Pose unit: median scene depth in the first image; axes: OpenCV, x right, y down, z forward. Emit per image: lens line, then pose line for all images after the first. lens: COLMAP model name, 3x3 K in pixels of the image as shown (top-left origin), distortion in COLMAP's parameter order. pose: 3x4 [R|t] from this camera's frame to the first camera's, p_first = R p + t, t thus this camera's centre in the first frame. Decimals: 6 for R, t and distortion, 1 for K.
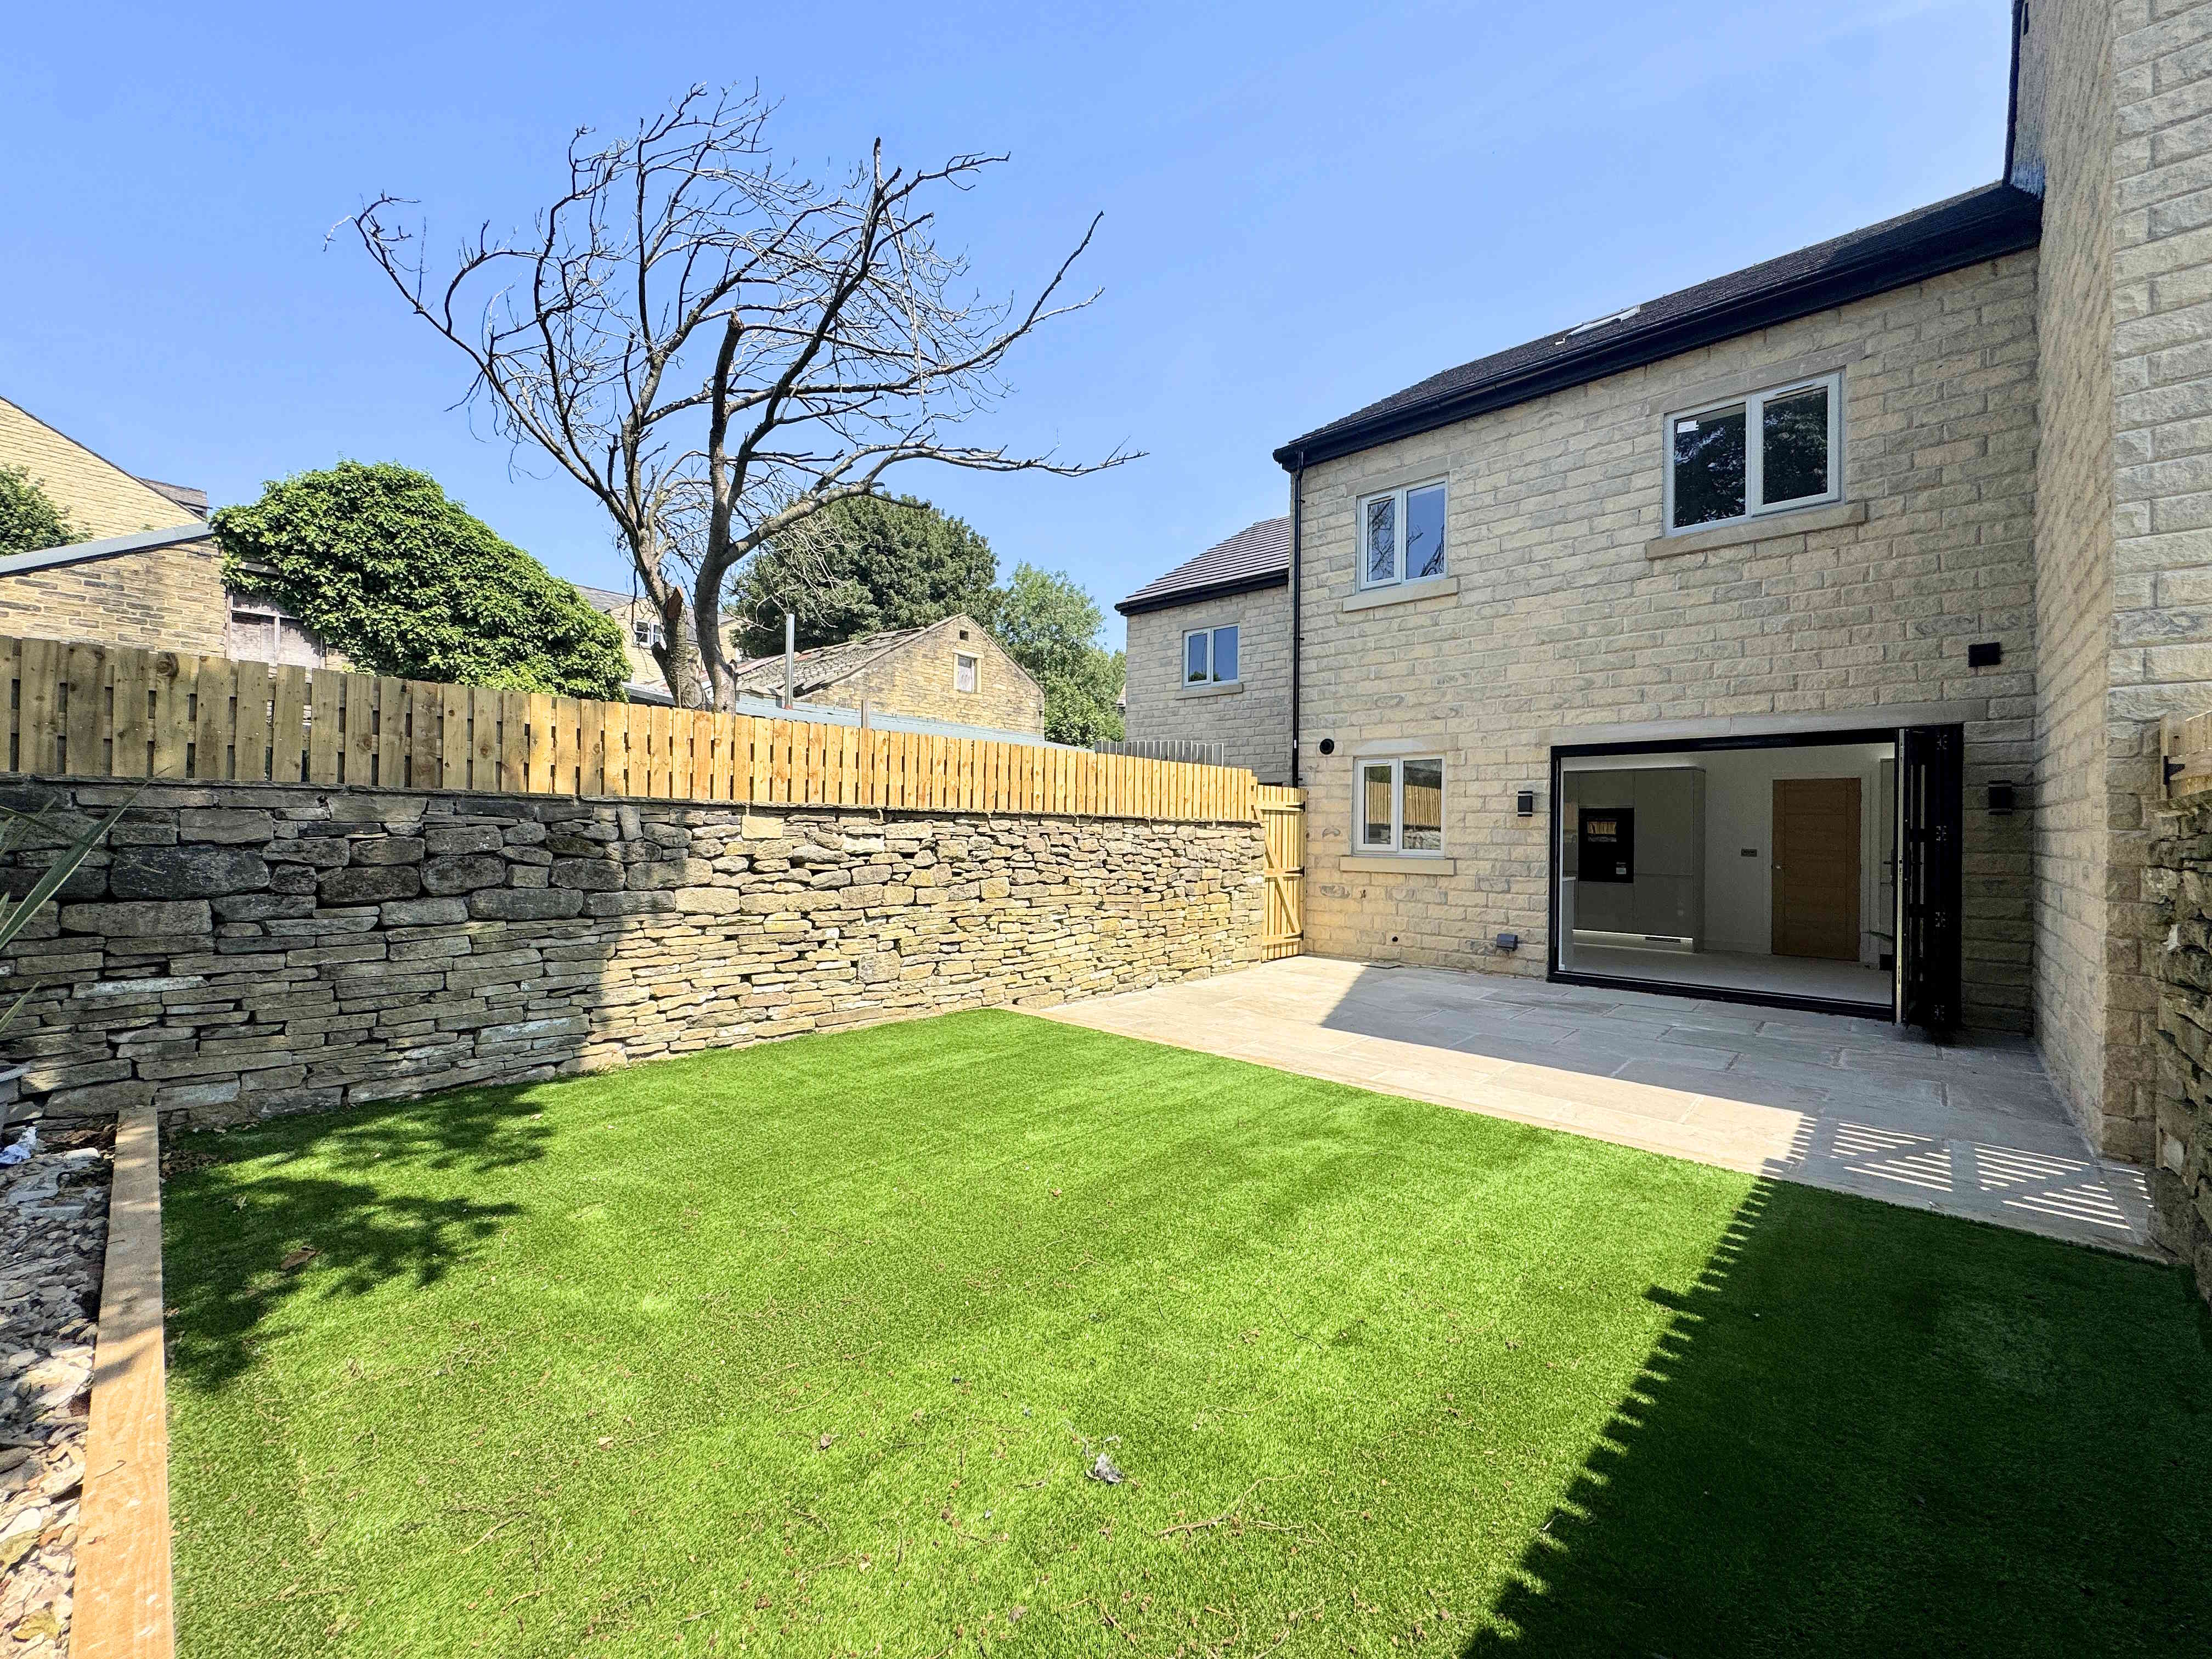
lens RADIAL K [[883.4, 0, 1104.2], [0, 883.4, 827.0], [0, 0, 1]] dist [-0.003878, 0.000698]
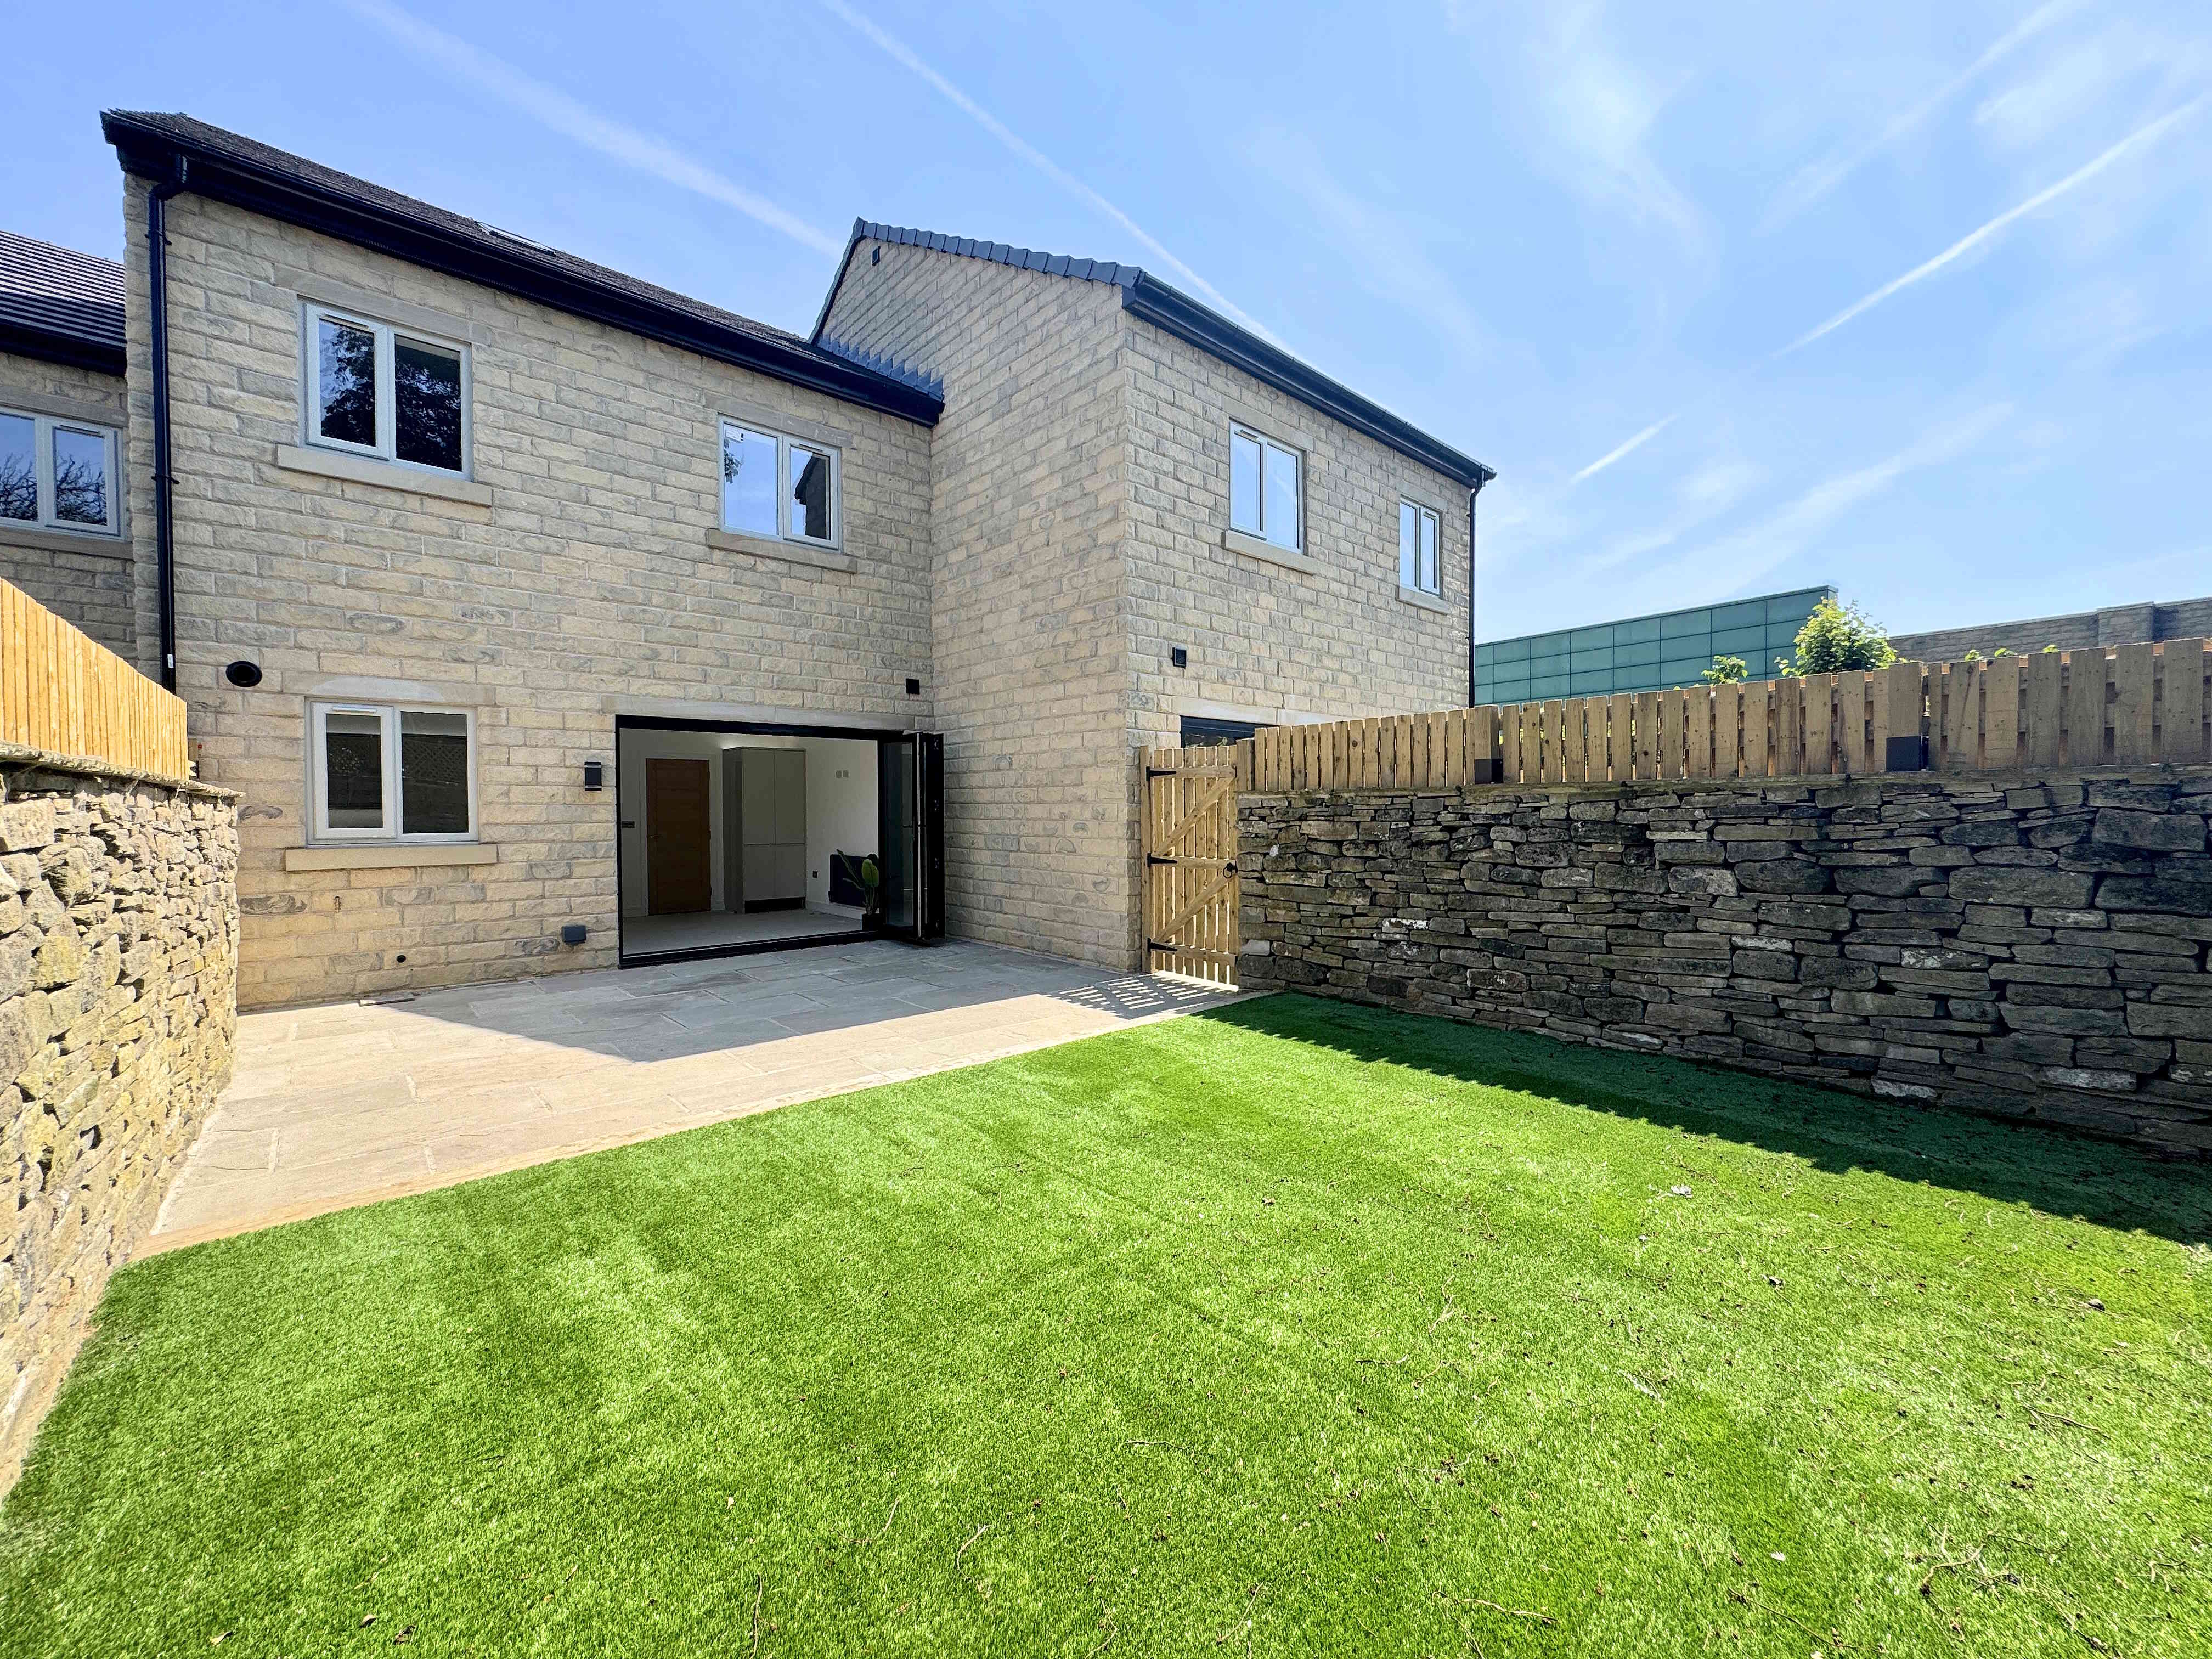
lens RADIAL K [[883.4, 0, 1104.8], [0, 883.4, 828.1], [0, 0, 1]] dist [-0.003878, 0.000698]
pose [[0.098198, -0.034972, 0.994552, -0.379587], [0.001282, 0.999386, 0.035016, -0.004892], [-0.995166, -0.002164, 0.098183, 0.416792]]
